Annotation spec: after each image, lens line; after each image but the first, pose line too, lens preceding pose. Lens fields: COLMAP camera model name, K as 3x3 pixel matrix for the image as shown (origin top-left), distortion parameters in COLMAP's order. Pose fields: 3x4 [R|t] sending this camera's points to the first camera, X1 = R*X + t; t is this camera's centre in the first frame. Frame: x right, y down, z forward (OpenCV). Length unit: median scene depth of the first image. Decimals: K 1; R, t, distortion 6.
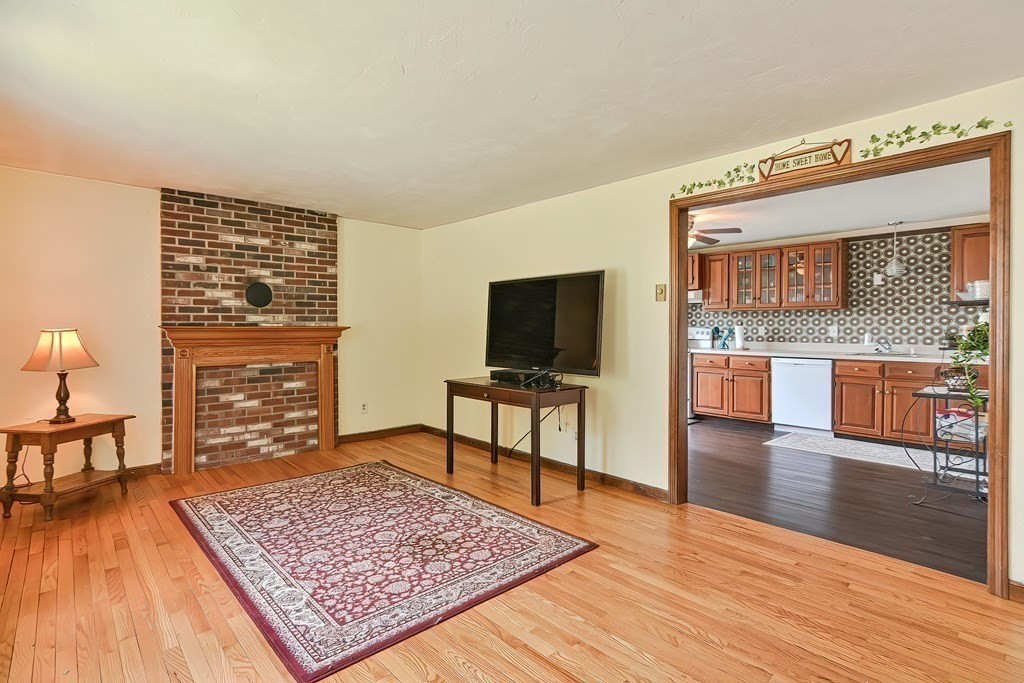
lens RADIAL K [[497.9, 0, 509.4], [0, 497.9, 328.6], [0, 0, 1]] dist [-0.012103, 0.000853]
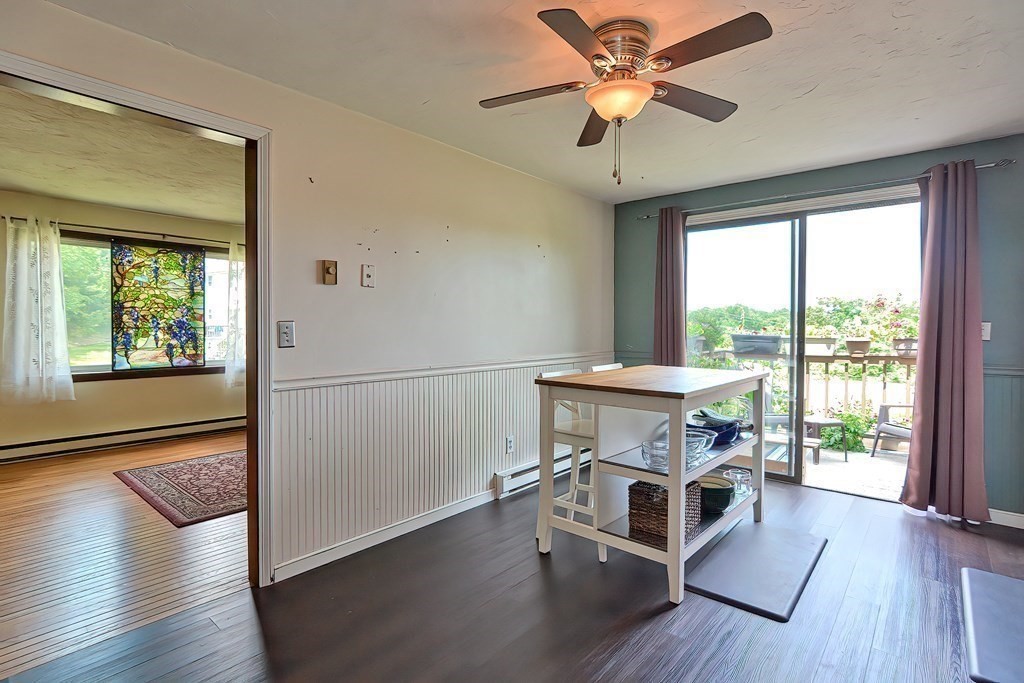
lens RADIAL K [[497.9, 0, 509.4], [0, 497.9, 328.6], [0, 0, 1]] dist [-0.012103, 0.000853]
pose [[0.116272, 0.005324, -0.993203, 0.819236], [-0.004538, 0.999978, 0.004829, 0.002699], [0.993207, 0.003946, 0.116294, 0.986574]]
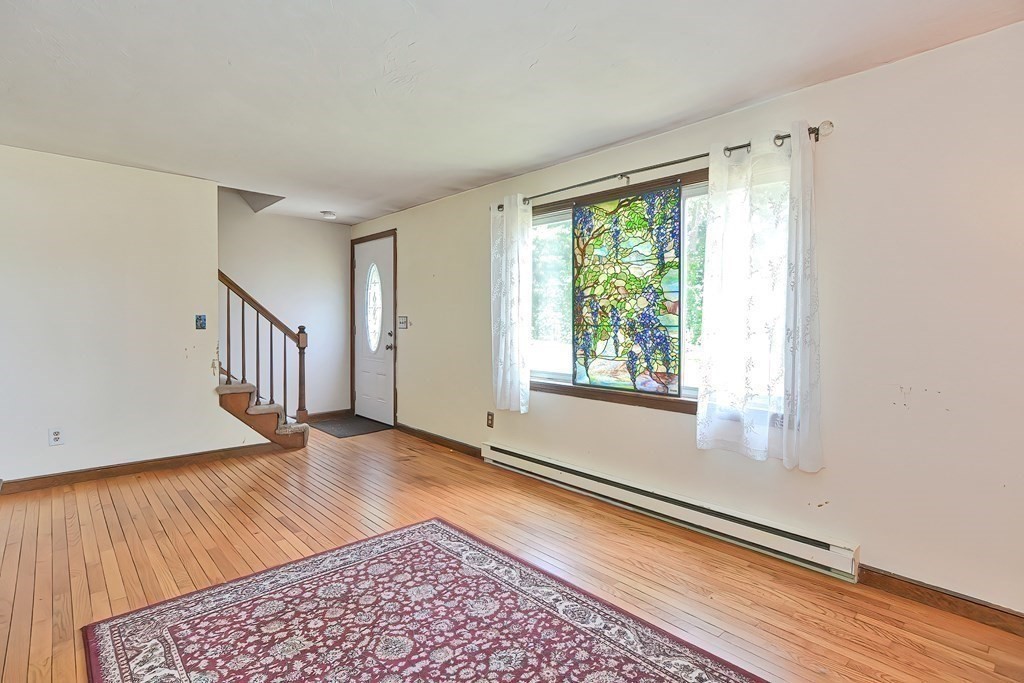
lens RADIAL K [[508.6, 0, 513.4], [0, 508.6, 332.1], [0, 0, 1]] dist [-0.009769, 0.000739]
pose [[-0.999931, -0.009750, -0.006595, -0.253910], [-0.009883, 0.999744, 0.020369, 0.005904], [0.006395, 0.020433, -0.999771, 1.059407]]
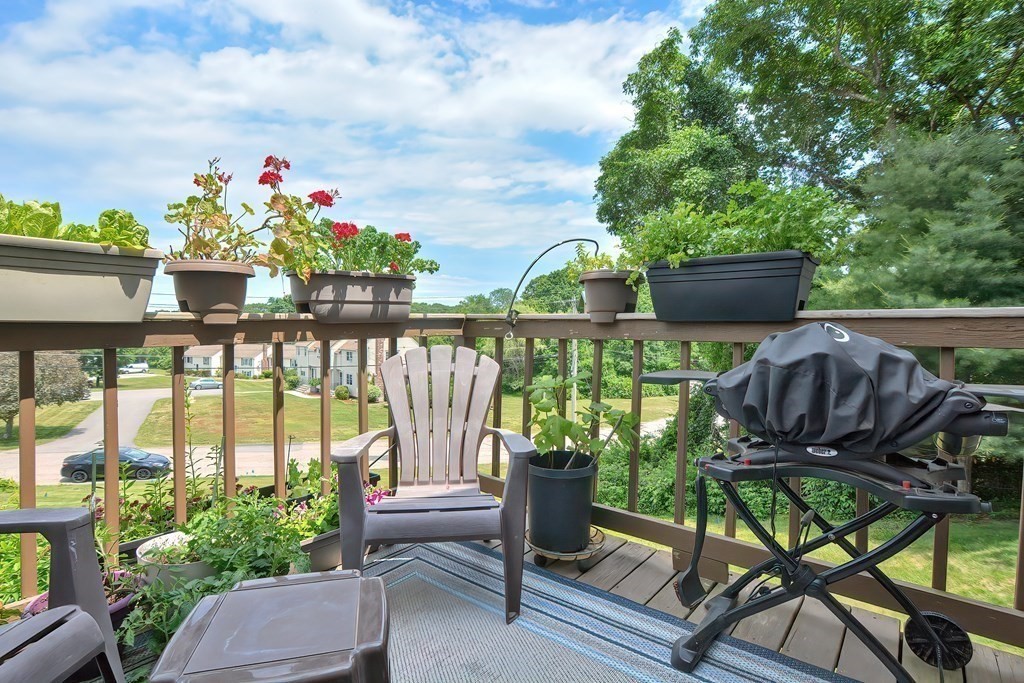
lens RADIAL K [[508.6, 0, 513.4], [0, 508.6, 332.1], [0, 0, 1]] dist [-0.009769, 0.000739]
pose [[0.988465, 0.002469, 0.151427, -0.197319], [-0.002637, 0.999996, 0.000904, 0.085507], [-0.151424, -0.001293, 0.988468, 1.600295]]
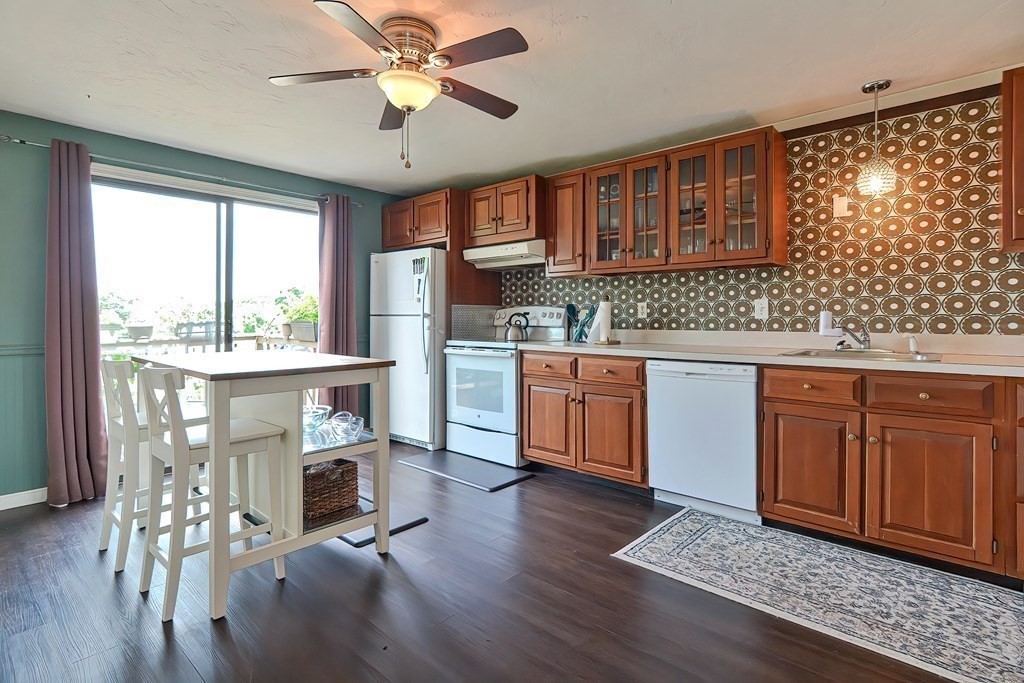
lens RADIAL K [[510.4, 0, 505.4], [0, 510.4, 311.8], [0, 0, 1]] dist [-0.005921, -0.000283]
pose [[0.995033, -0.001387, 0.099531, 0.433788], [0.002760, 0.999903, -0.013653, 0.020317], [-0.099503, 0.013860, 0.994941, 0.641221]]
